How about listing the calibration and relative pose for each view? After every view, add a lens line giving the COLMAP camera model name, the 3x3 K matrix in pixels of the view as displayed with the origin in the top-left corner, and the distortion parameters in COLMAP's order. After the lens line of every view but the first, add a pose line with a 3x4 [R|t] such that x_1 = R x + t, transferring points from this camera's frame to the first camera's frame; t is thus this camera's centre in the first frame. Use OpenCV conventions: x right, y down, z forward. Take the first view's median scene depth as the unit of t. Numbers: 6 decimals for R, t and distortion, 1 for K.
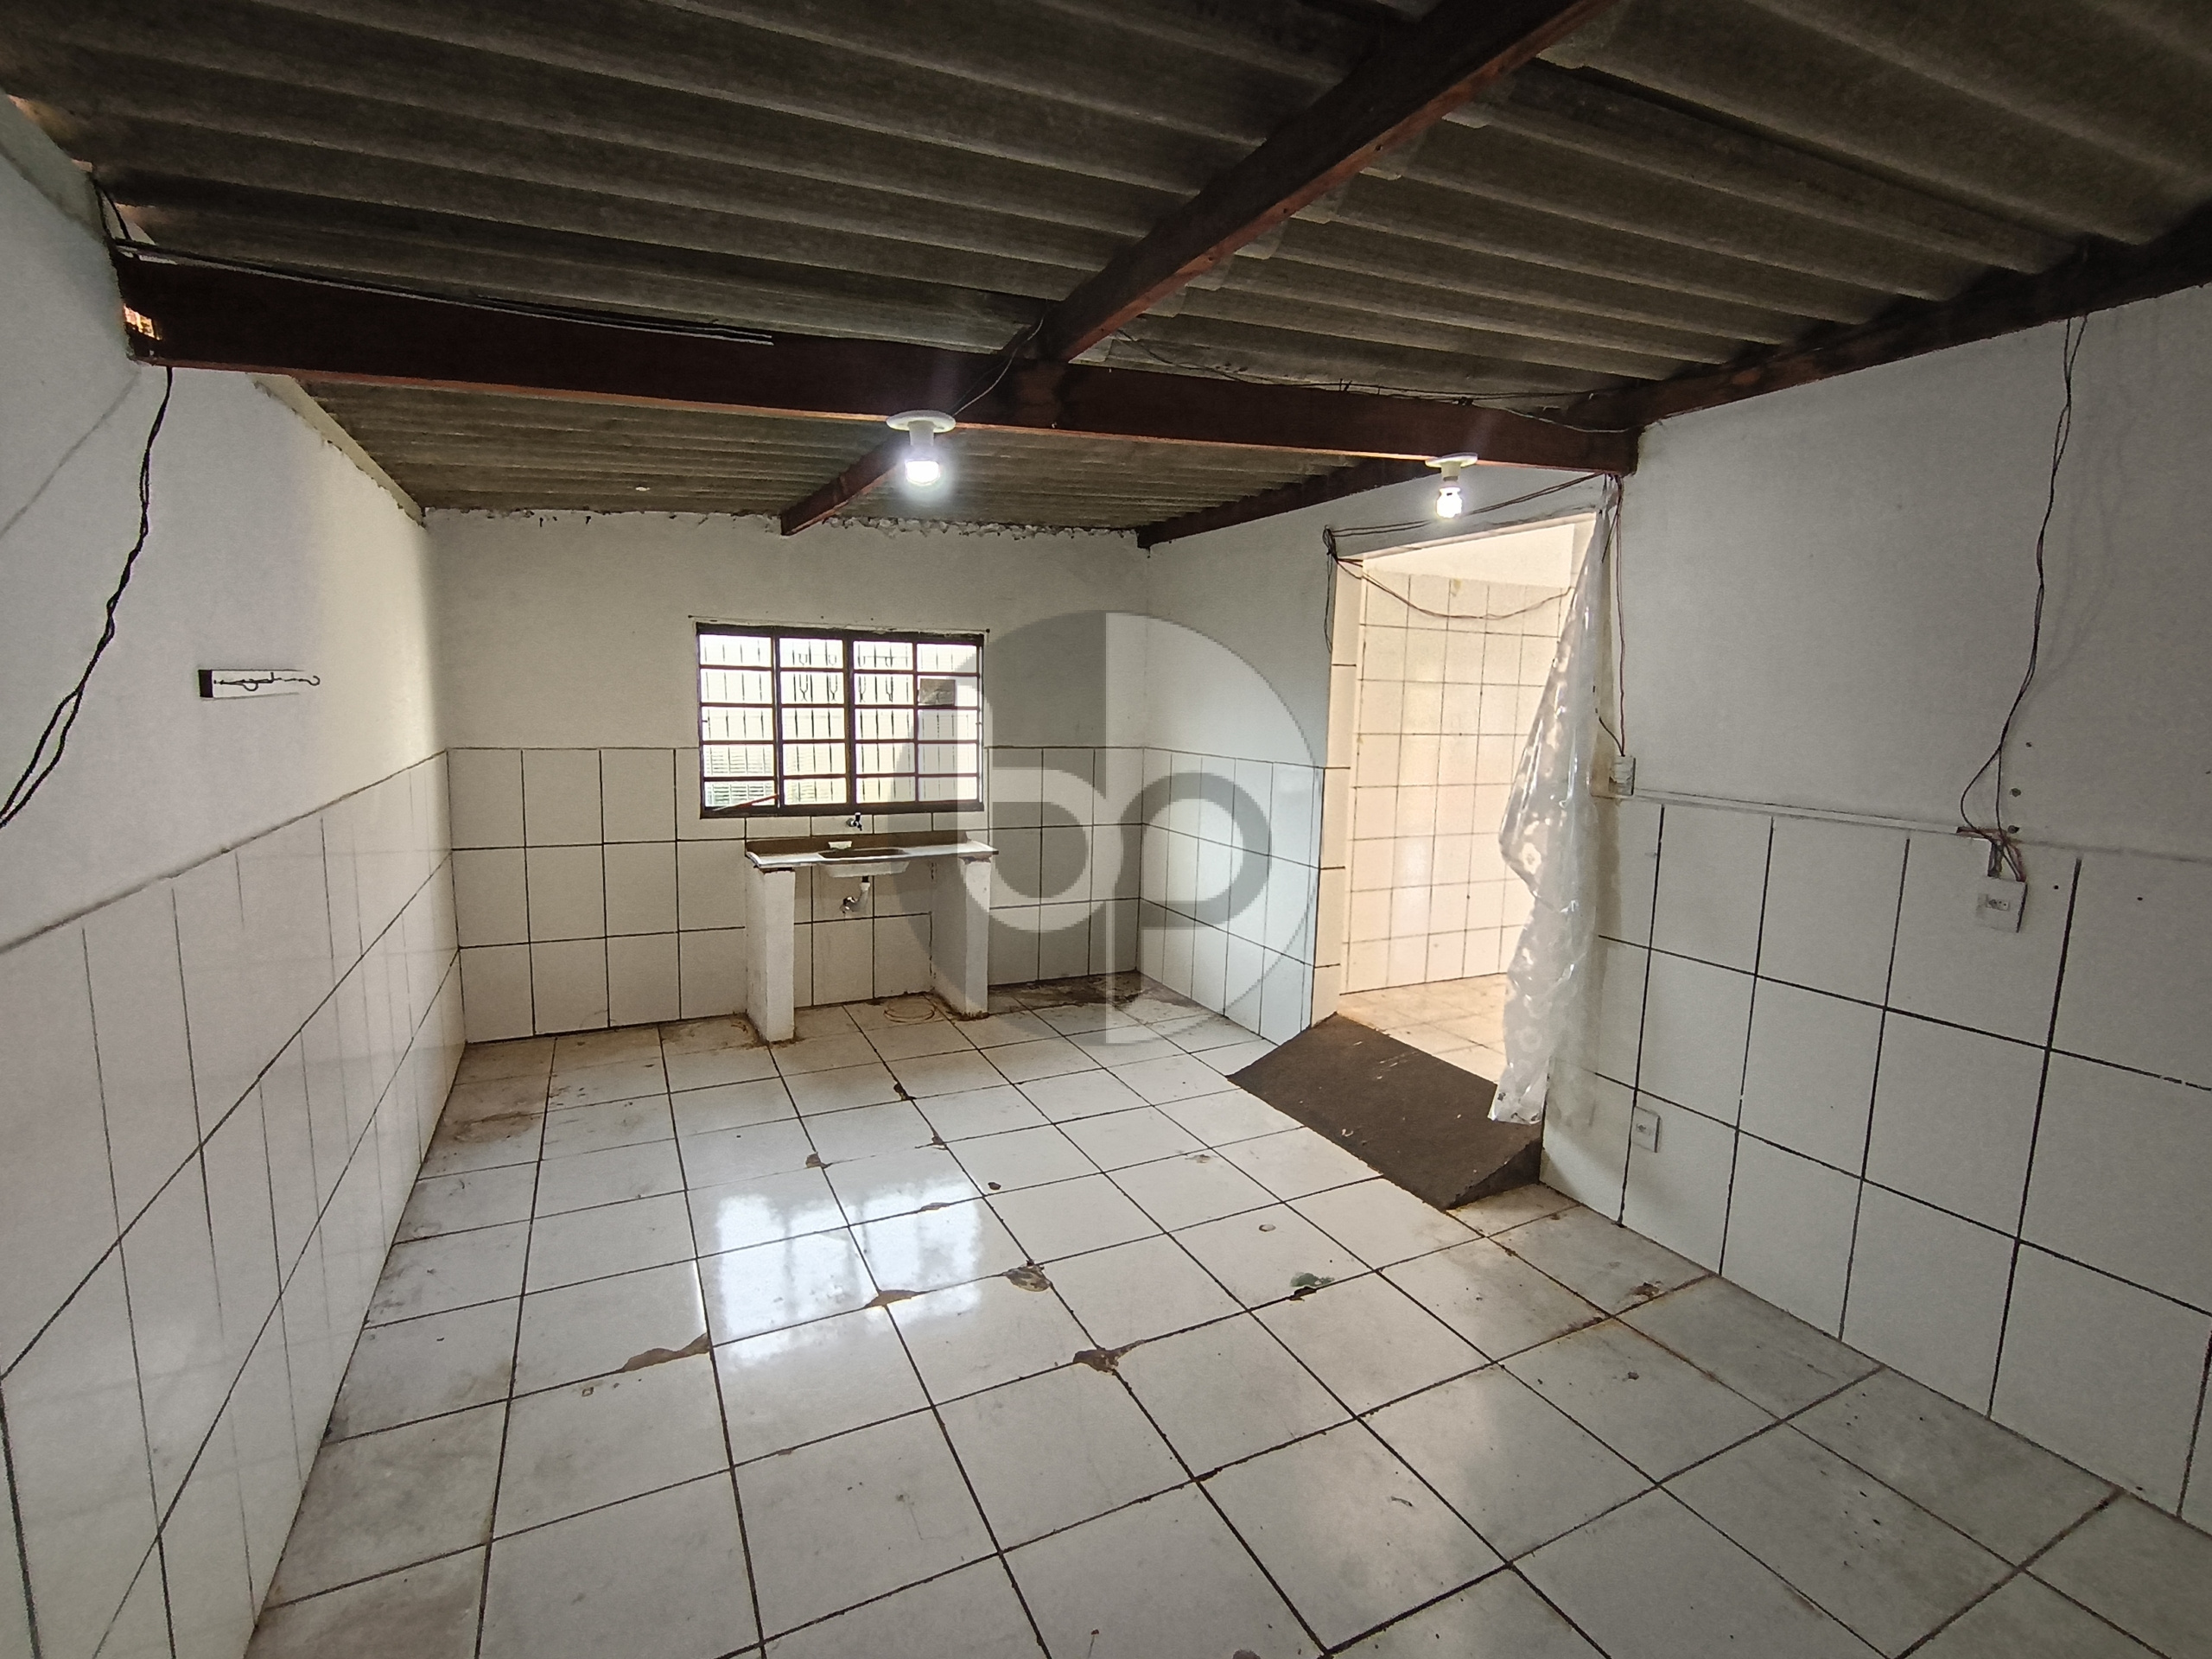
lens RADIAL K [[1001.4, 0, 1103.7], [0, 1001.4, 829.8], [0, 0, 1]] dist [-0.002485, -0.000448]
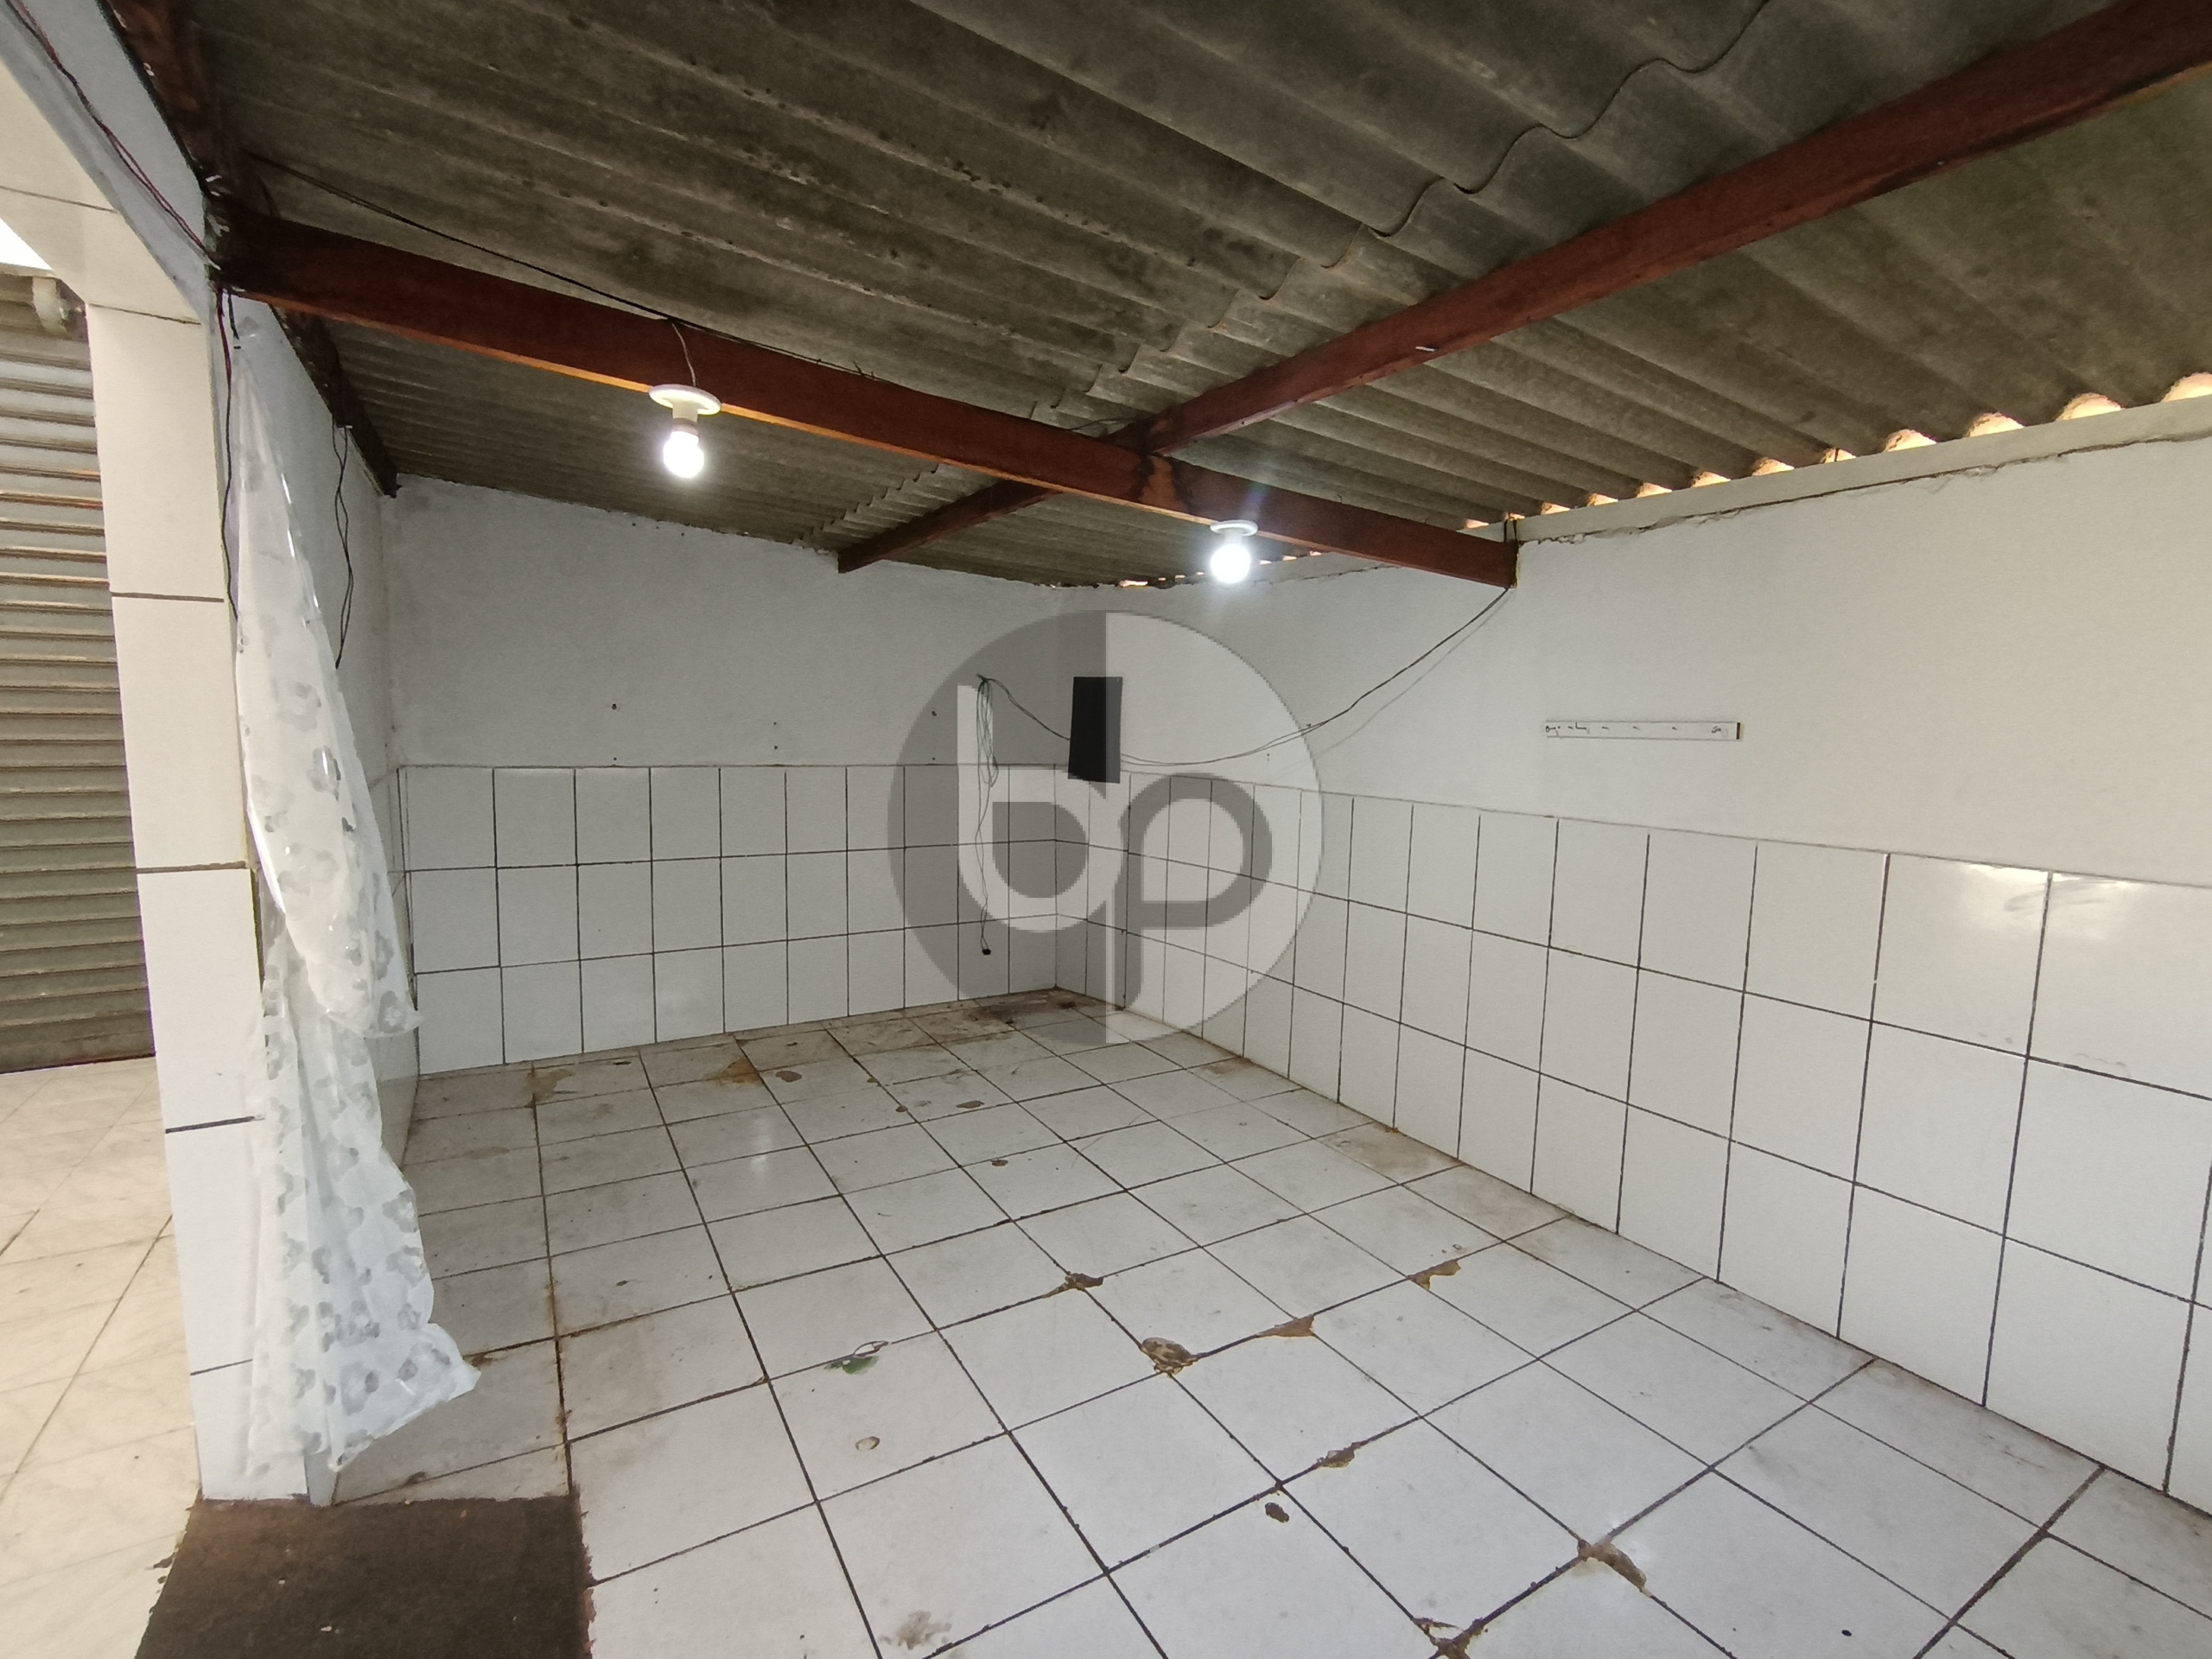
lens RADIAL K [[1001.4, 0, 1111.0], [0, 1001.4, 830.5], [0, 0, 1]] dist [-0.002485, -0.000448]
pose [[-0.995508, -0.030371, -0.089669, 0.080753], [-0.051094, 0.969722, 0.238807, -0.259929], [0.079702, 0.242316, -0.966918, 1.978018]]
